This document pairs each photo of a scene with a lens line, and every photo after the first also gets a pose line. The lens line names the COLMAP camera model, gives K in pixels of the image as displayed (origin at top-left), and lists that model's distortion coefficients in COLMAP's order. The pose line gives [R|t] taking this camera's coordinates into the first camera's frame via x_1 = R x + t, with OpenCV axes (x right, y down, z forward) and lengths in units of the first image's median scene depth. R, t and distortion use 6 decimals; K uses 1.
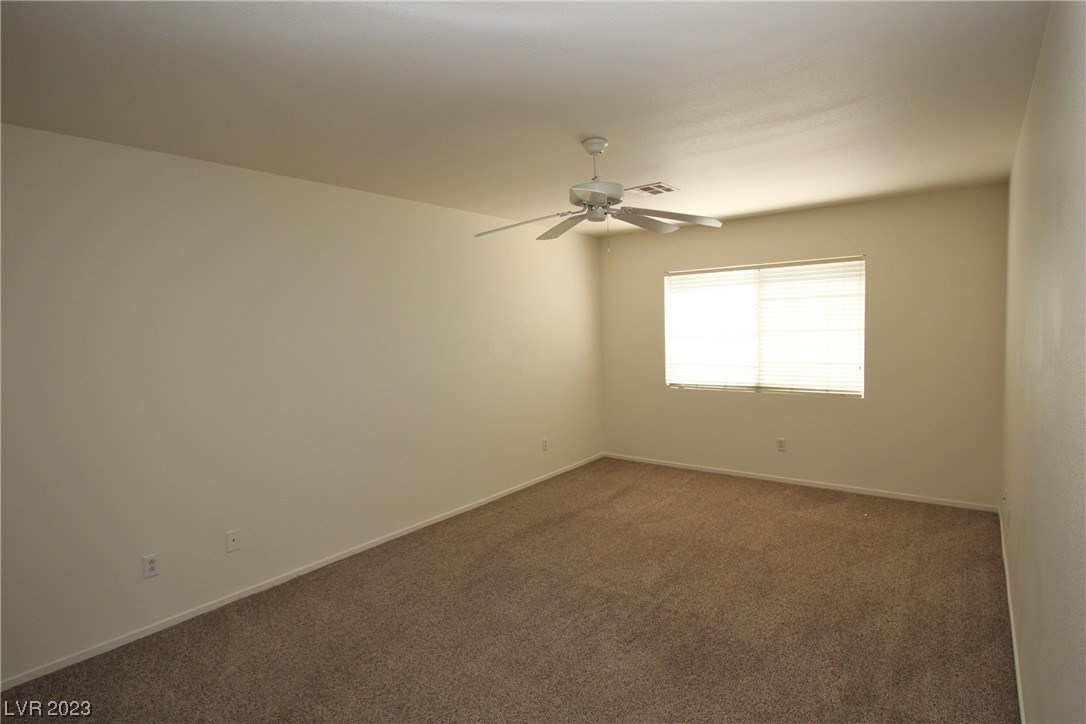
lens RADIAL K [[554.4, 0, 552.0], [0, 554.4, 355.9], [0, 0, 1]] dist [-0.000014, -0.016627]
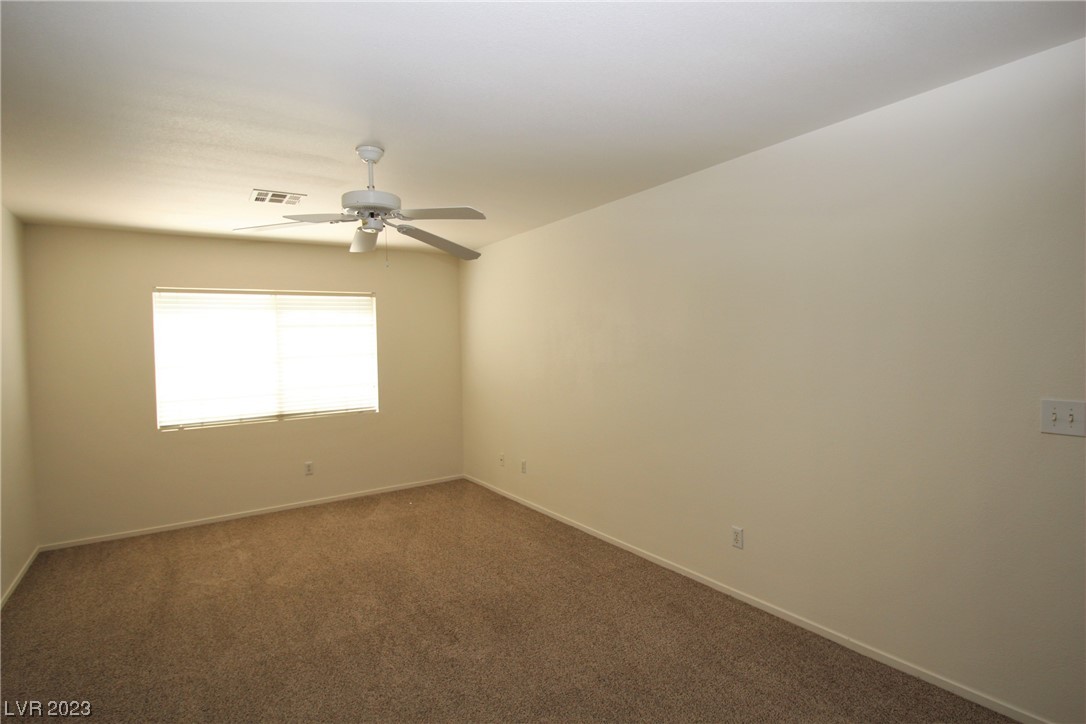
lens RADIAL K [[554.4, 0, 552.0], [0, 554.4, 355.9], [0, 0, 1]] dist [-0.000014, -0.016627]
pose [[0.306426, -0.001570, 0.951893, -0.430221], [0.073040, 0.997089, -0.021868, 0.008511], [-0.949088, 0.076227, 0.305648, 0.250152]]
